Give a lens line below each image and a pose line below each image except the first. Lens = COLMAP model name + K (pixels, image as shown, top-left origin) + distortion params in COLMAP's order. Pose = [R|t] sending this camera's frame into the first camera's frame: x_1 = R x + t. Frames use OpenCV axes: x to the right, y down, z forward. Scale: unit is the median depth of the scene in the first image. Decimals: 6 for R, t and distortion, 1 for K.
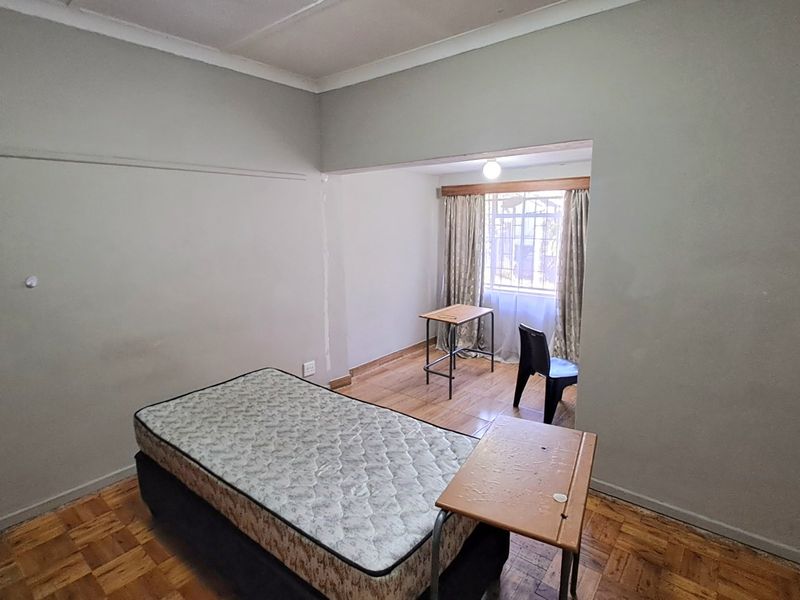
lens RADIAL K [[427.2, 0, 402.9], [0, 427.2, 301.4], [0, 0, 1]] dist [-0.001300, 0.000832]
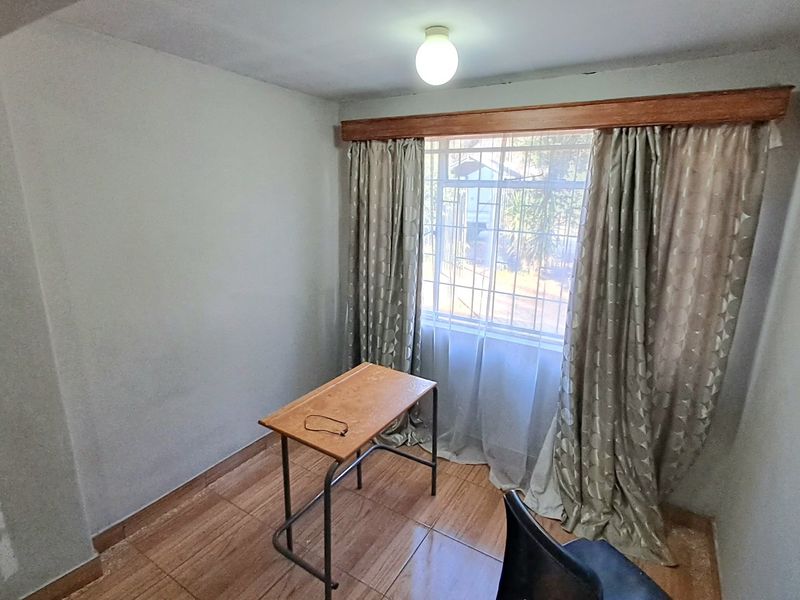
lens RADIAL K [[427.2, 0, 397.9], [0, 427.2, 295.1], [0, 0, 1]] dist [-0.001300, 0.000832]
pose [[0.993105, 0.001652, 0.117217, 0.100480], [-0.008243, 0.998410, 0.055764, -0.092160], [-0.116939, -0.056346, 0.991539, 0.481764]]
